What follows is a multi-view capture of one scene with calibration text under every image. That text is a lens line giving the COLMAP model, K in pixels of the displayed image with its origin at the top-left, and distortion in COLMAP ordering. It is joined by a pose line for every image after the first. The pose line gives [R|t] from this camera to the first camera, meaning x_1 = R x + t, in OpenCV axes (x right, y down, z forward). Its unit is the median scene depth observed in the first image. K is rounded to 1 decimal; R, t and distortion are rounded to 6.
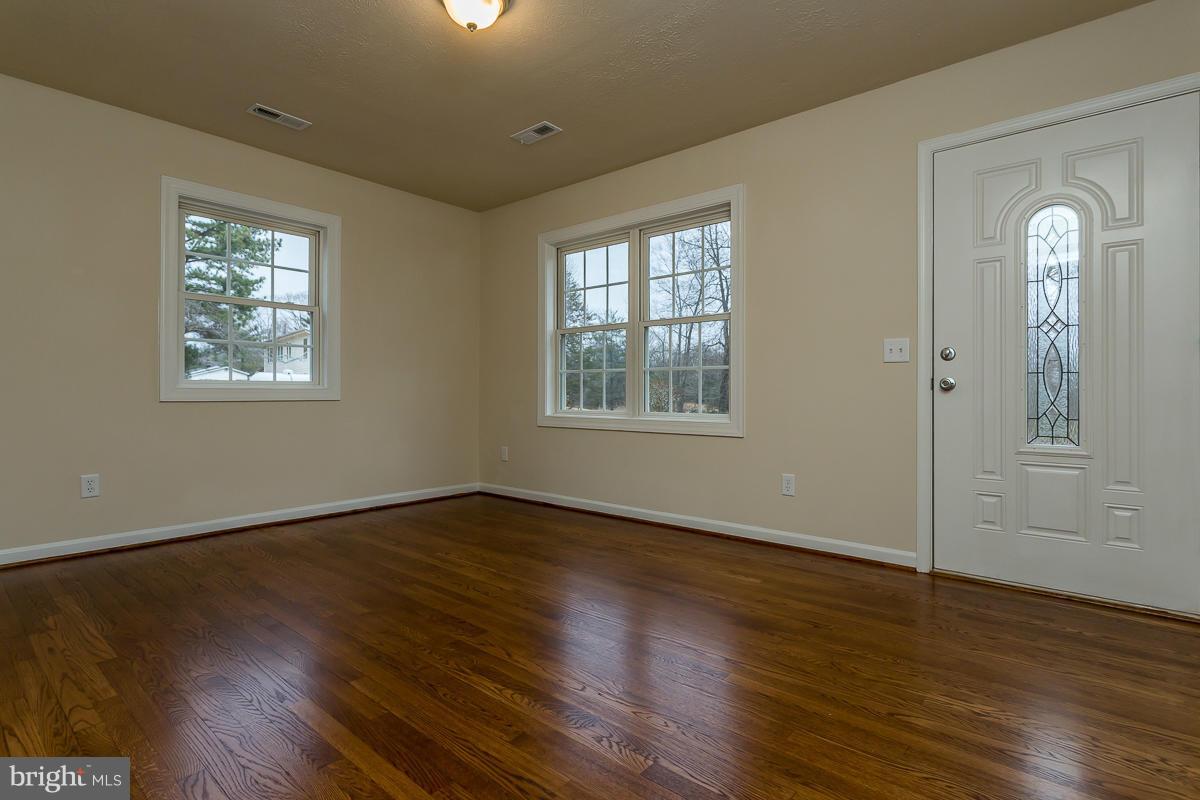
lens RADIAL K [[592.6, 0, 610.7], [0, 592.6, 396.8], [0, 0, 1]] dist [-0.001073, -0.000075]
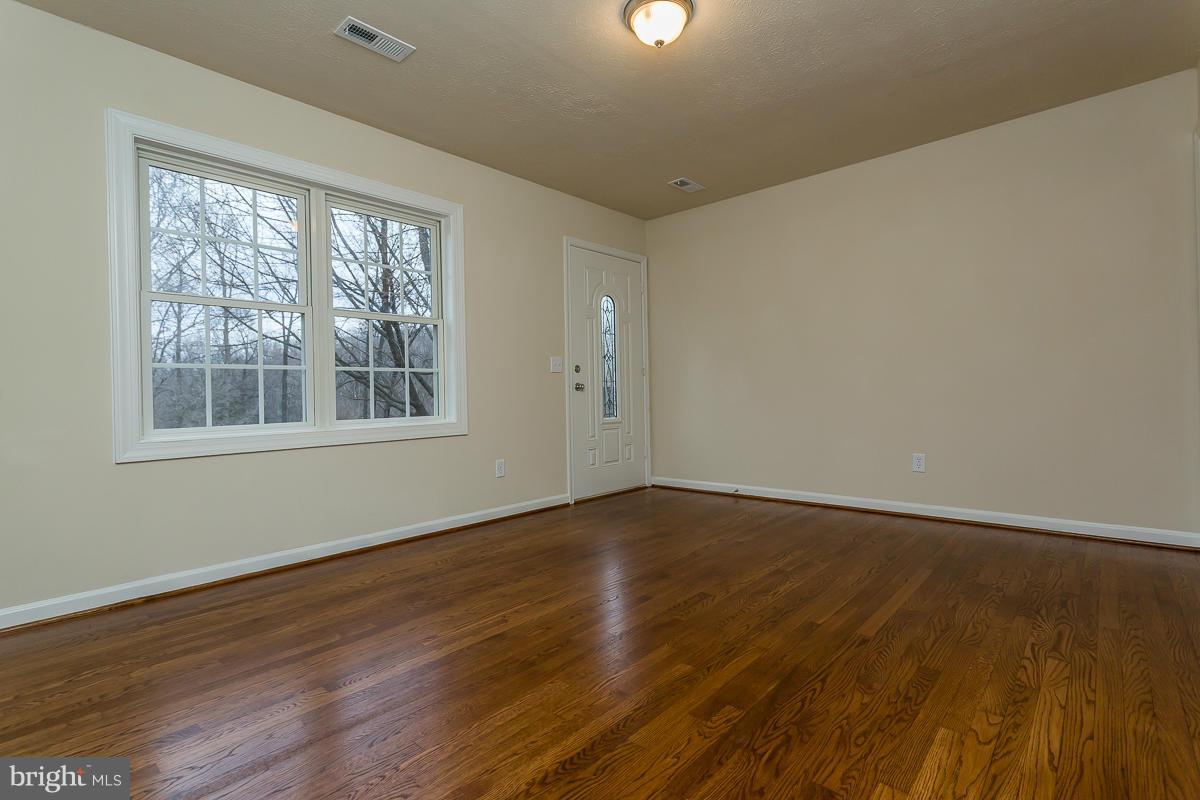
lens RADIAL K [[560.5, 0, 605.4], [0, 560.5, 386.8], [0, 0, 1]] dist [0.005317, -0.000267]
pose [[0.024540, 0.007426, 0.999671, -1.241597], [0.027210, 0.999597, -0.008094, -0.007651], [-0.999328, 0.027400, 0.024328, 1.077726]]
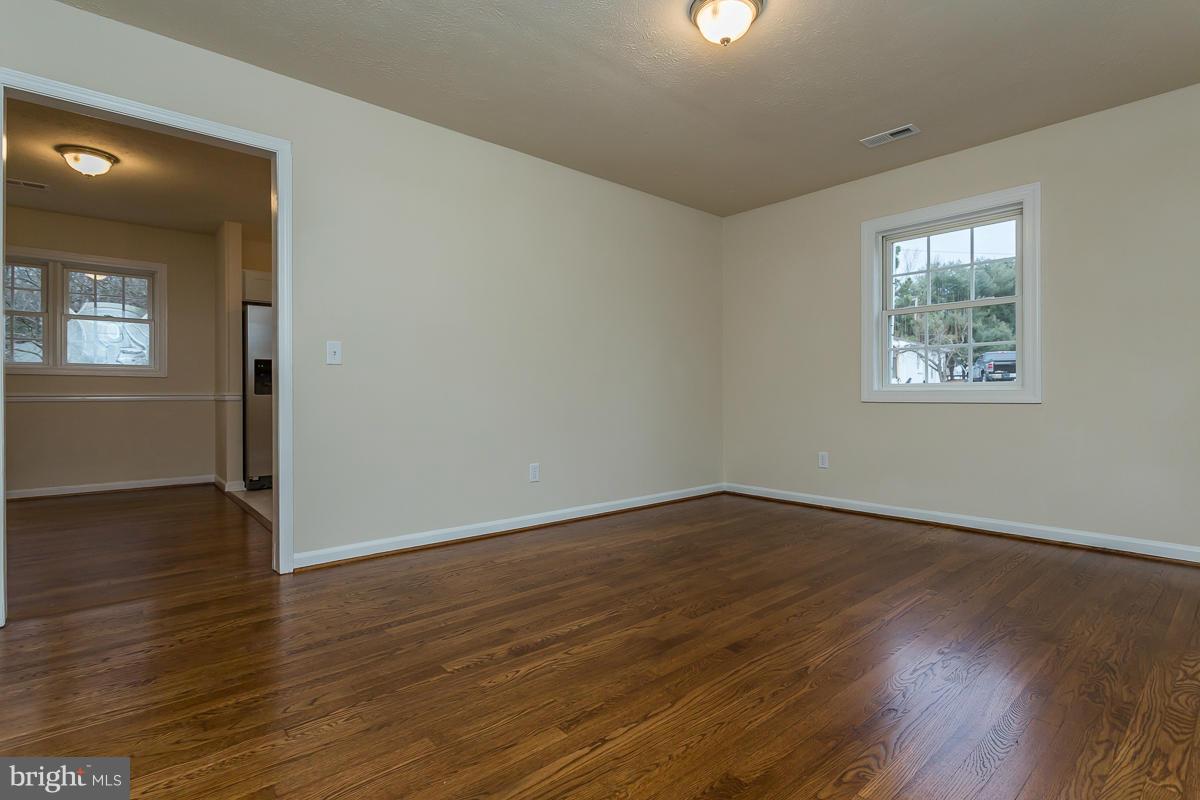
lens RADIAL K [[571.4, 0, 588.8], [0, 571.4, 393.5], [0, 0, 1]] dist [-0.004165, 0.000221]
pose [[-0.172305, -0.005560, -0.985028, 0.780635], [-0.002972, 0.999982, -0.005125, -0.002355], [0.985039, 0.002045, -0.172318, 0.927893]]
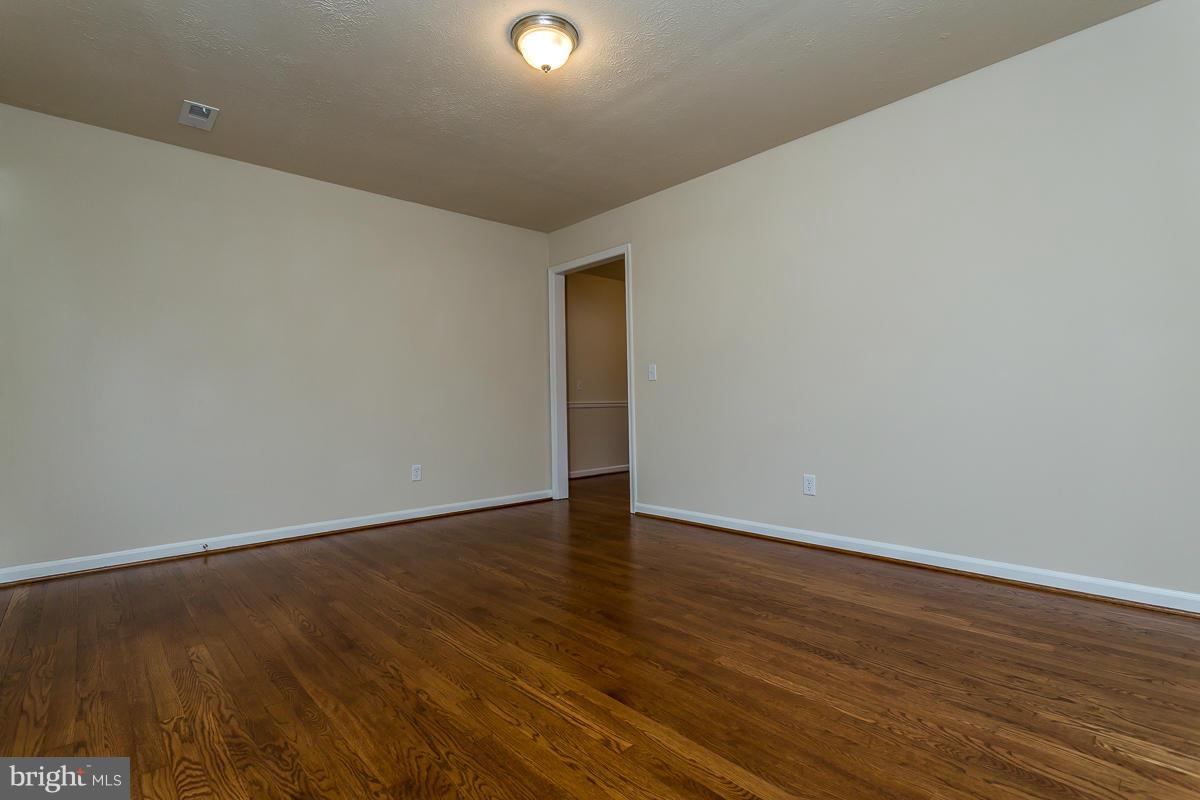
lens RADIAL K [[560.5, 0, 605.4], [0, 560.5, 386.8], [0, 0, 1]] dist [0.005317, -0.000267]
pose [[-0.992030, 0.017473, 0.124782, -0.462510], [0.014803, 0.999642, -0.022297, -0.011382], [-0.125127, -0.020272, -0.991934, 1.995203]]
